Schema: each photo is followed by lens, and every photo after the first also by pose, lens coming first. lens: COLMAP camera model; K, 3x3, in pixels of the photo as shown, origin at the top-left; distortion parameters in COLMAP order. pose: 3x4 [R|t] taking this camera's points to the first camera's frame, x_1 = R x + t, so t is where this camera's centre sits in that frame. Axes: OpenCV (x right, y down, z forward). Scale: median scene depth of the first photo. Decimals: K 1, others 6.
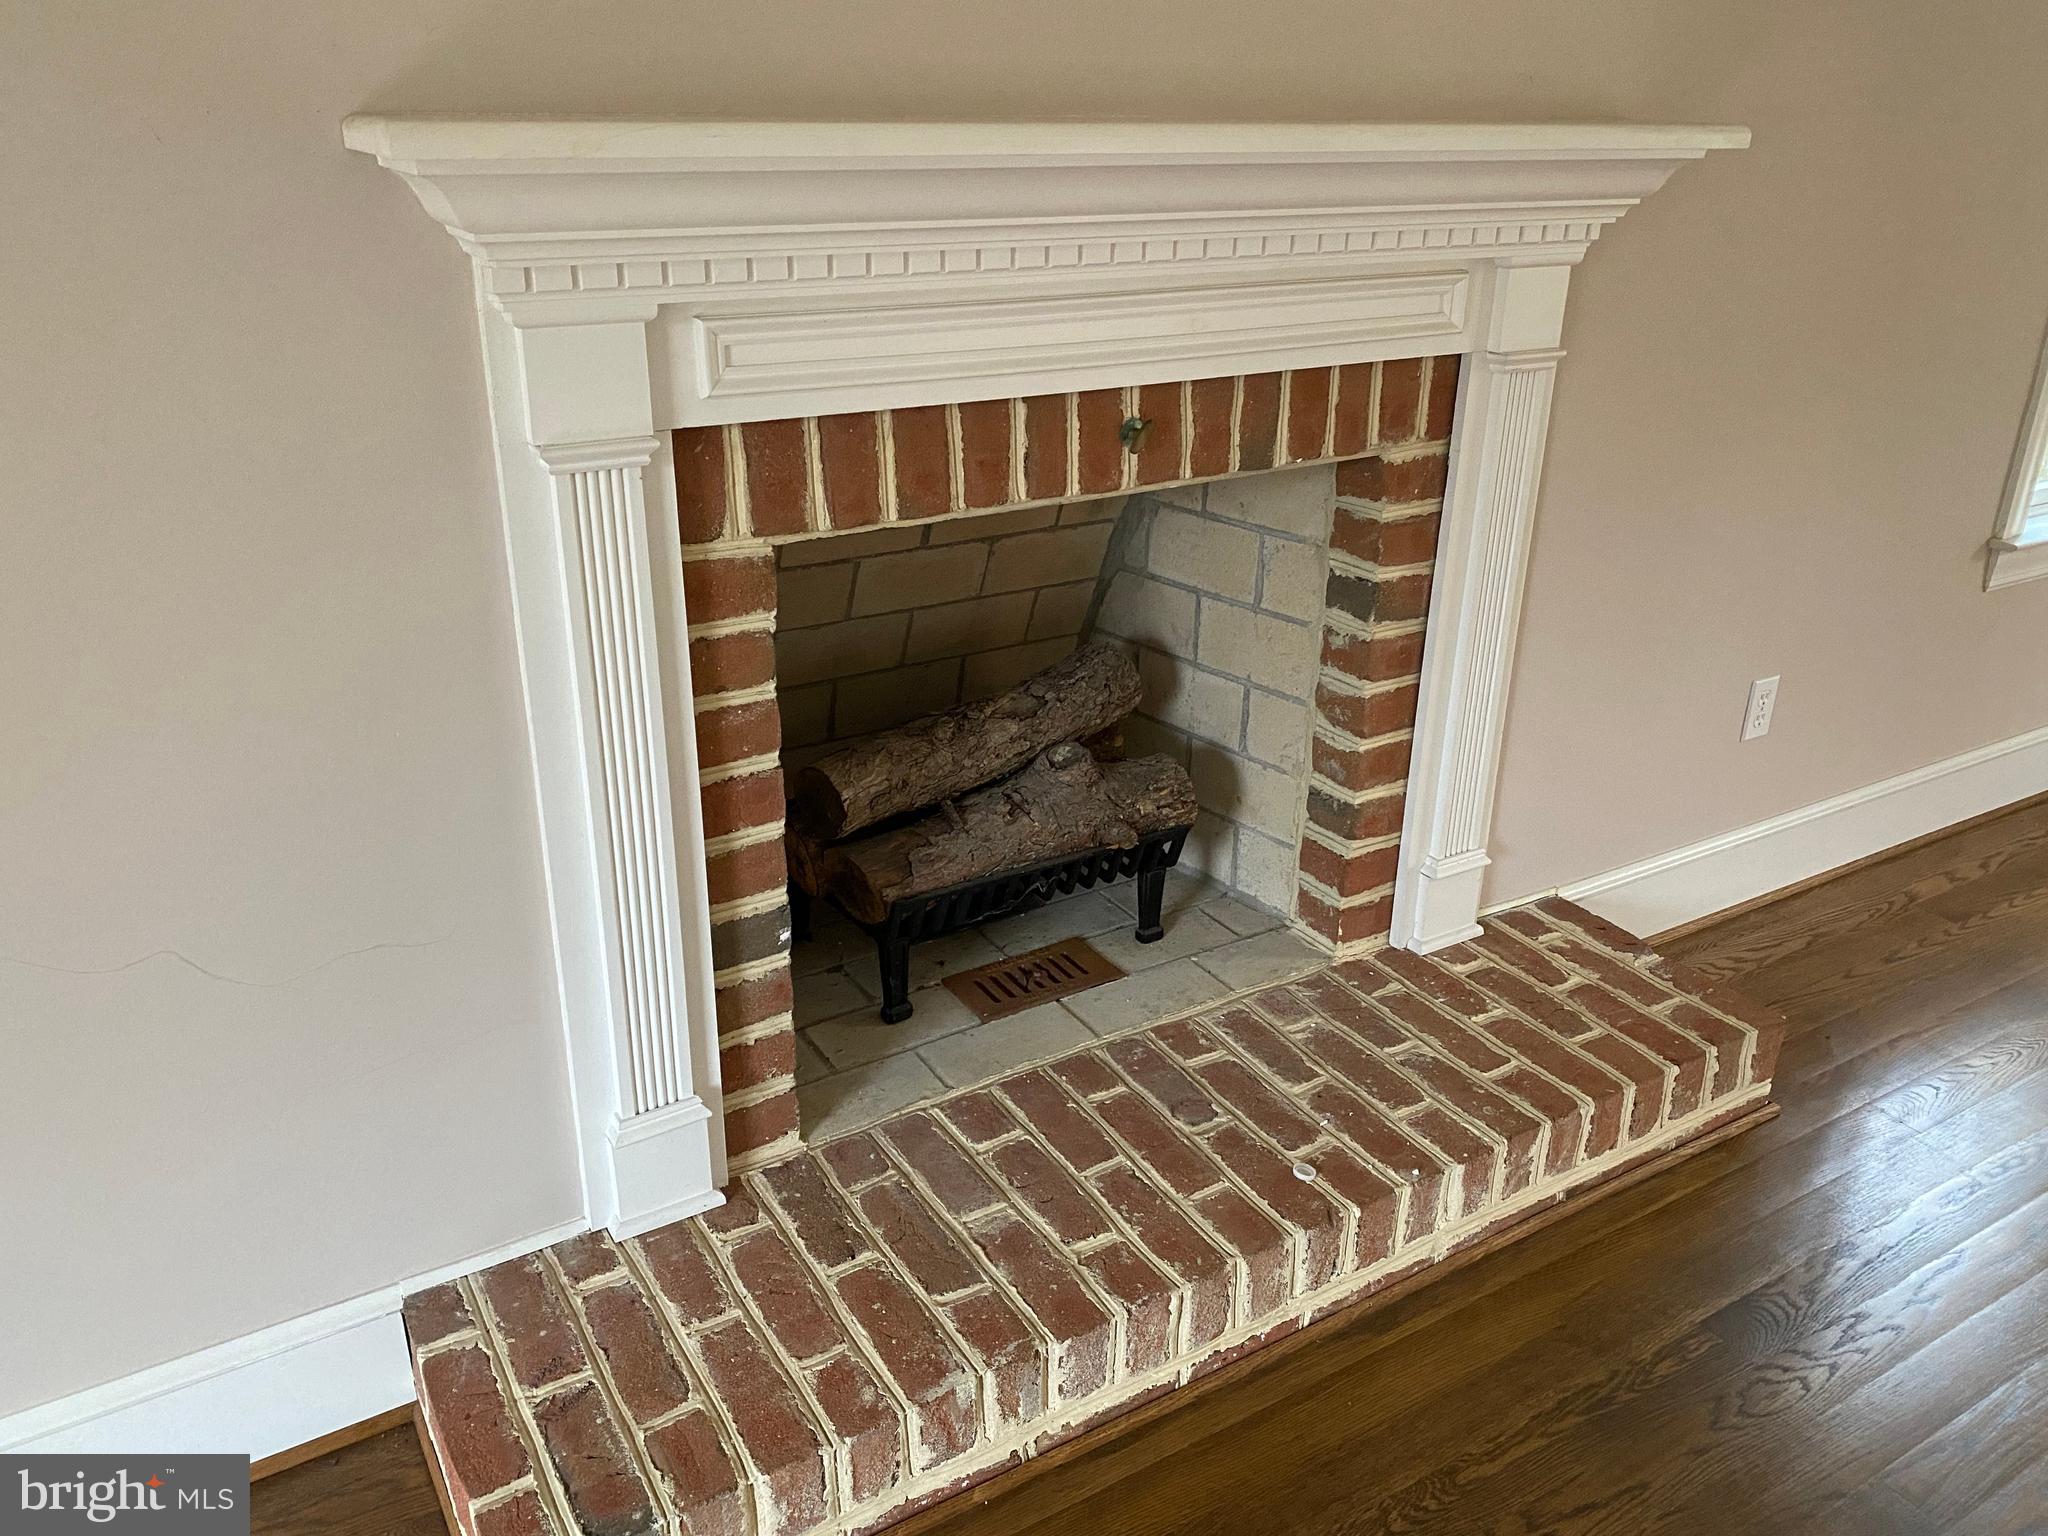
lens RADIAL K [[1566.5, 0, 1023.2], [0, 1566.5, 761.9], [0, 0, 1]] dist [0.049406, -0.040292]
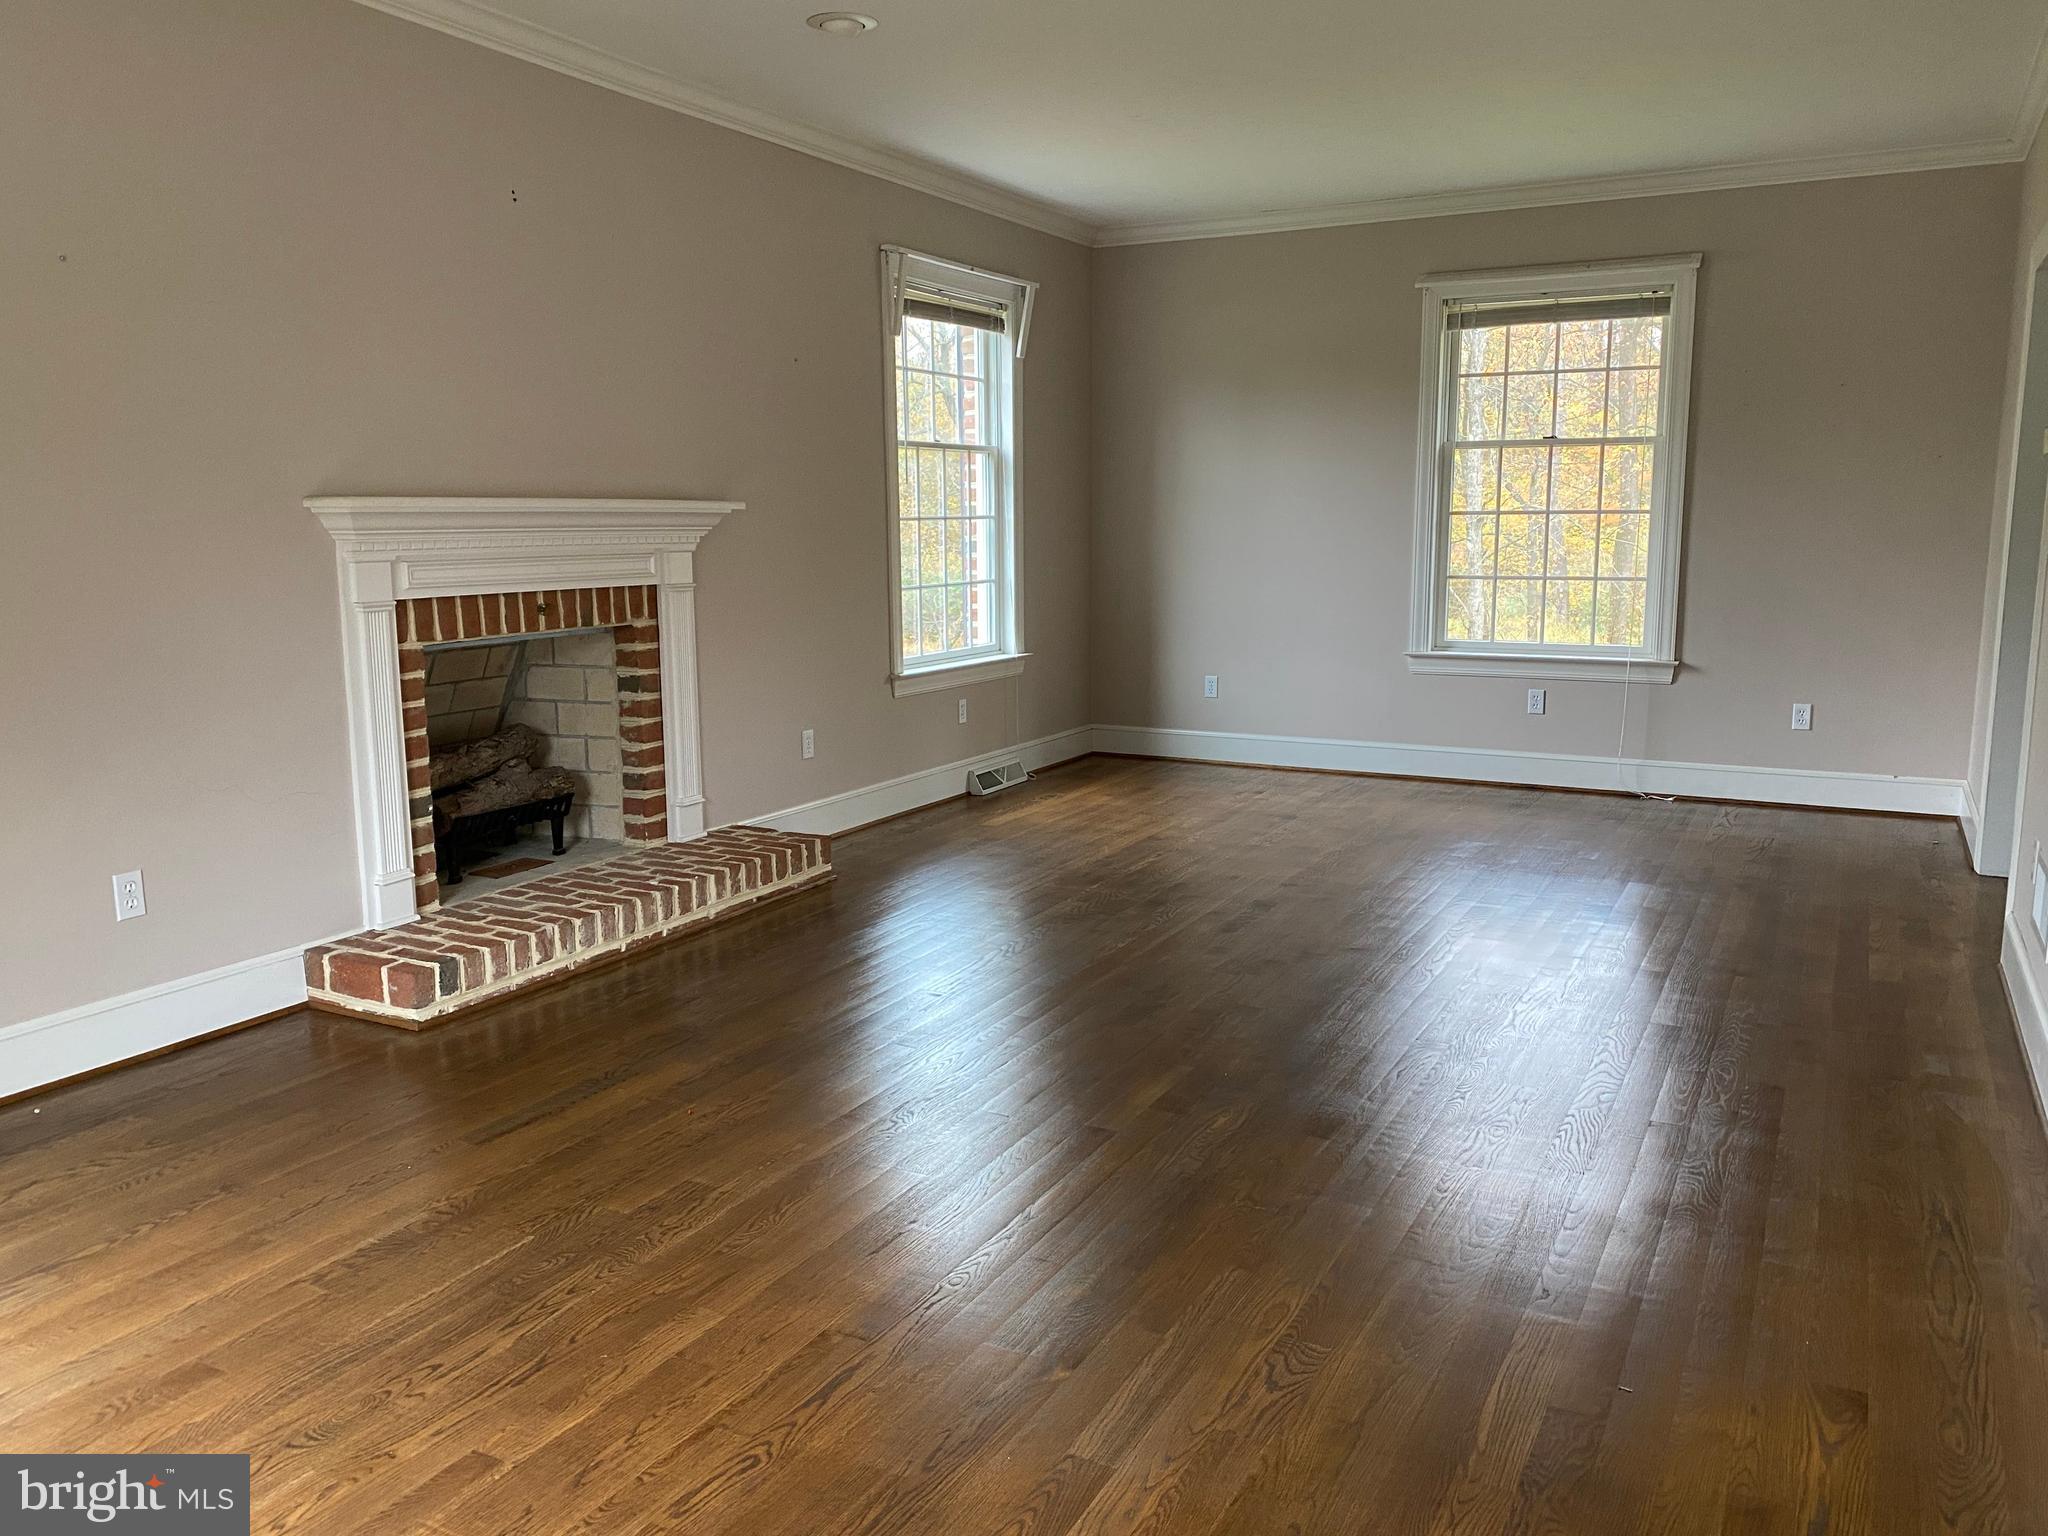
lens RADIAL K [[1566.5, 0, 1023.2], [0, 1566.5, 761.9], [0, 0, 1]] dist [0.049406, -0.040292]
pose [[0.863936, -0.100433, 0.493485, -0.512612], [0.213557, 0.960505, -0.178389, 0.620514], [-0.456079, 0.259504, 0.851263, -1.411092]]
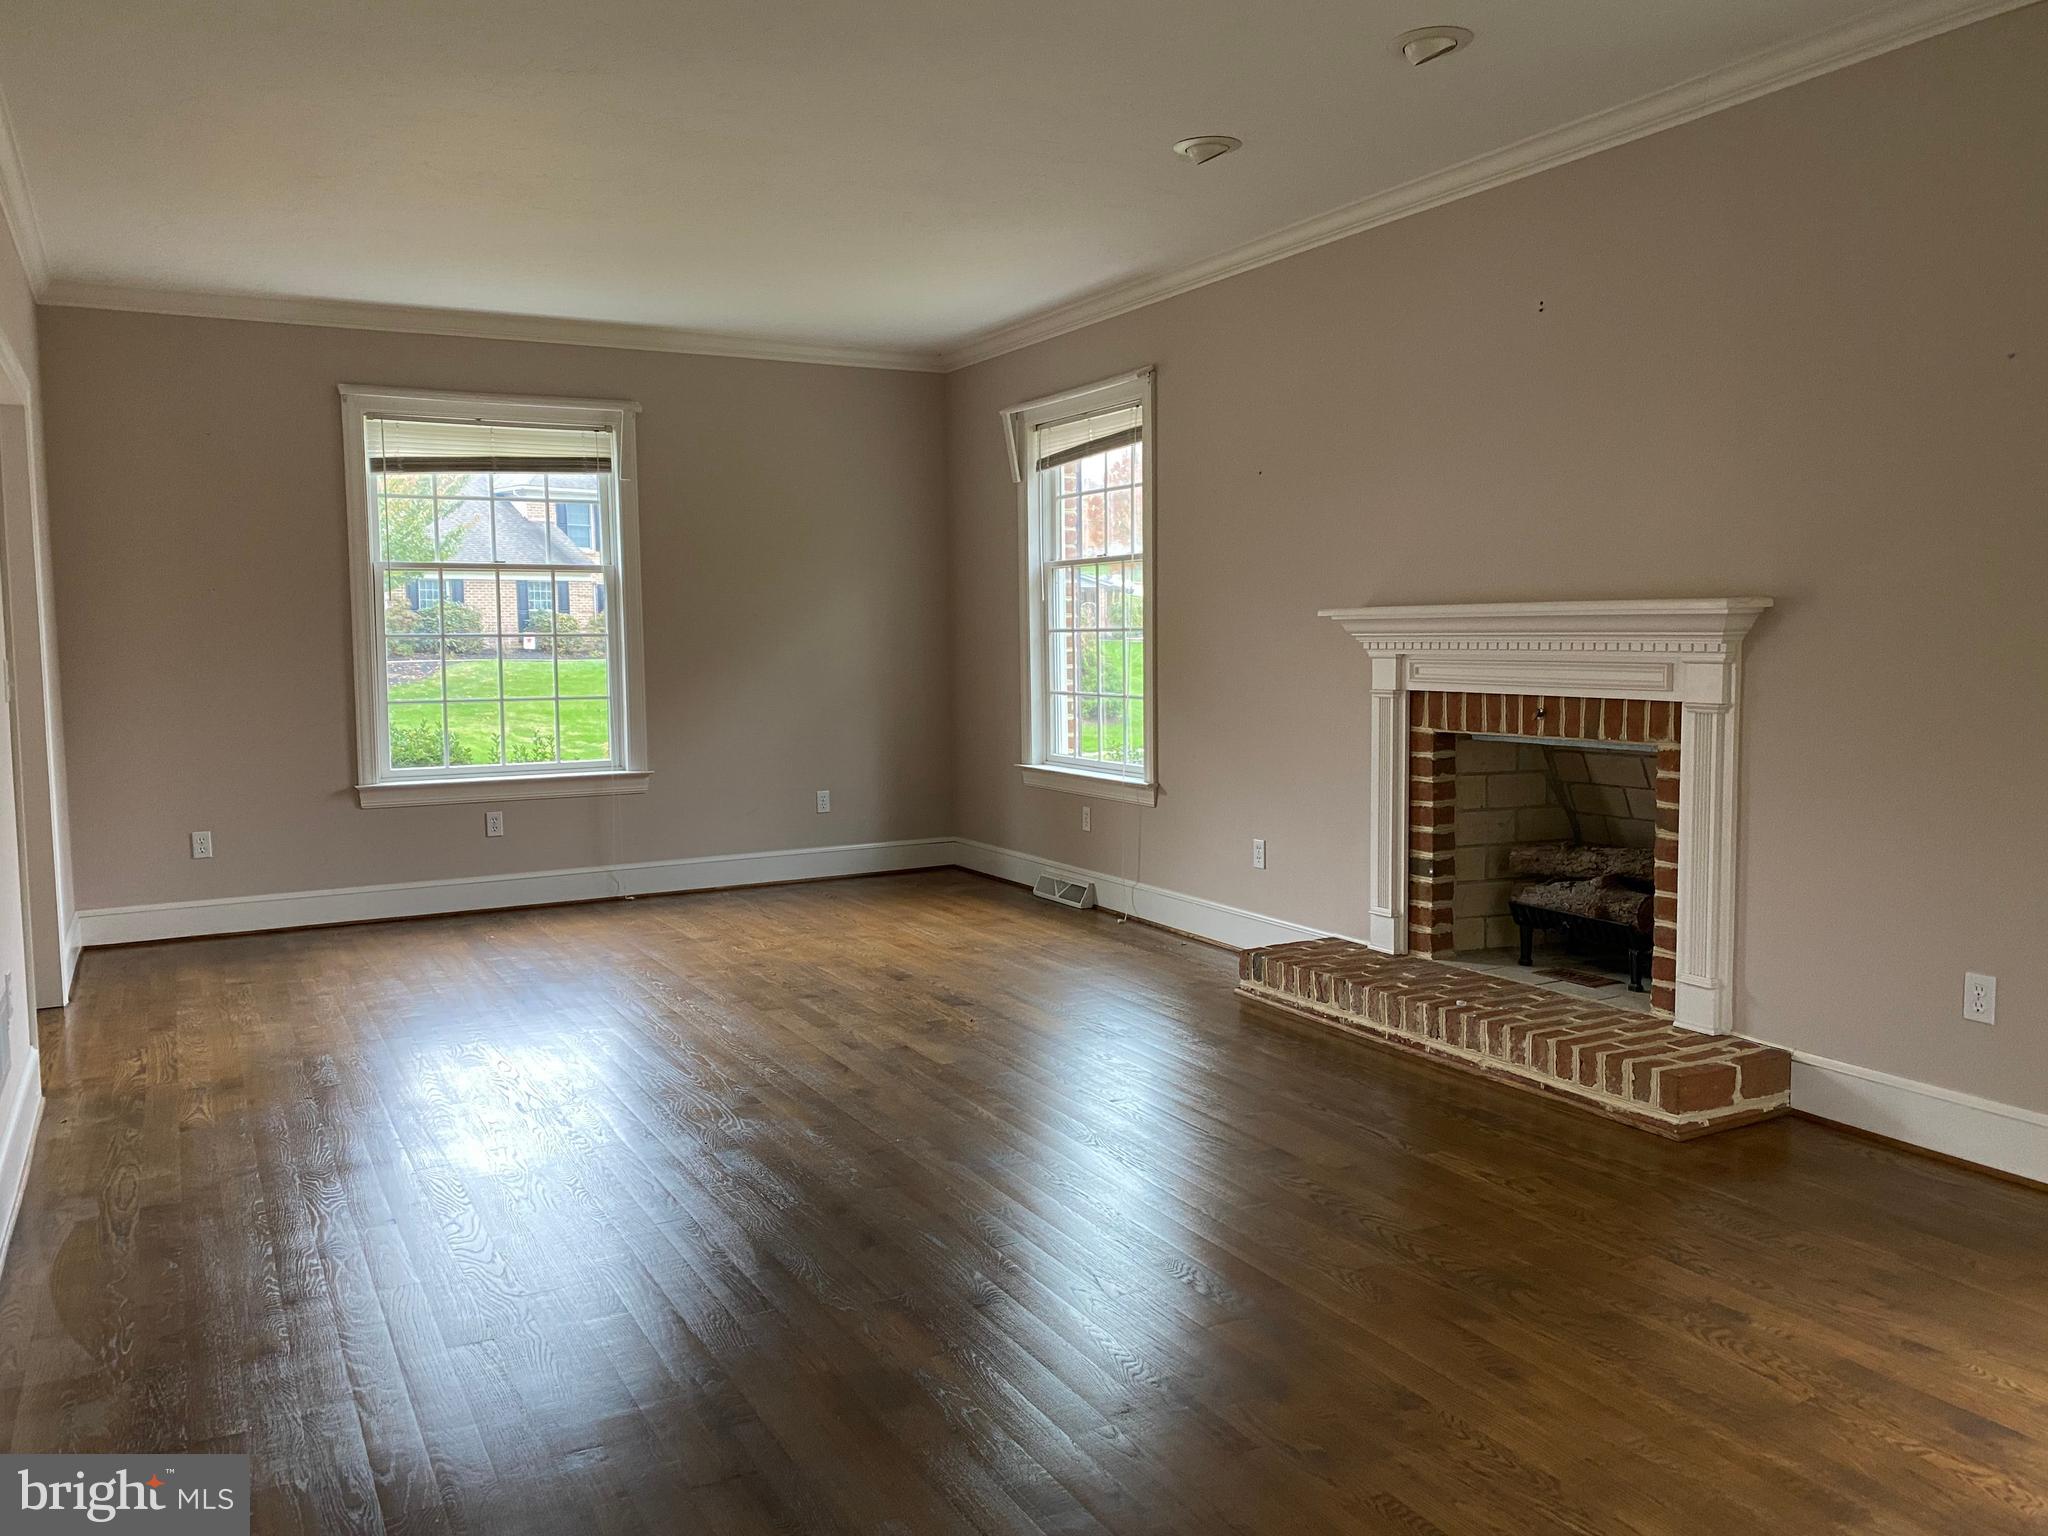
lens RADIAL K [[1566.5, 0, 1023.2], [0, 1566.5, 761.9], [0, 0, 1]] dist [0.049406, -0.040292]
pose [[-0.059277, 0.071179, -0.995701, 2.471200], [-0.371286, 0.924322, 0.088180, -0.044143], [0.926625, 0.374916, -0.028363, 0.288764]]
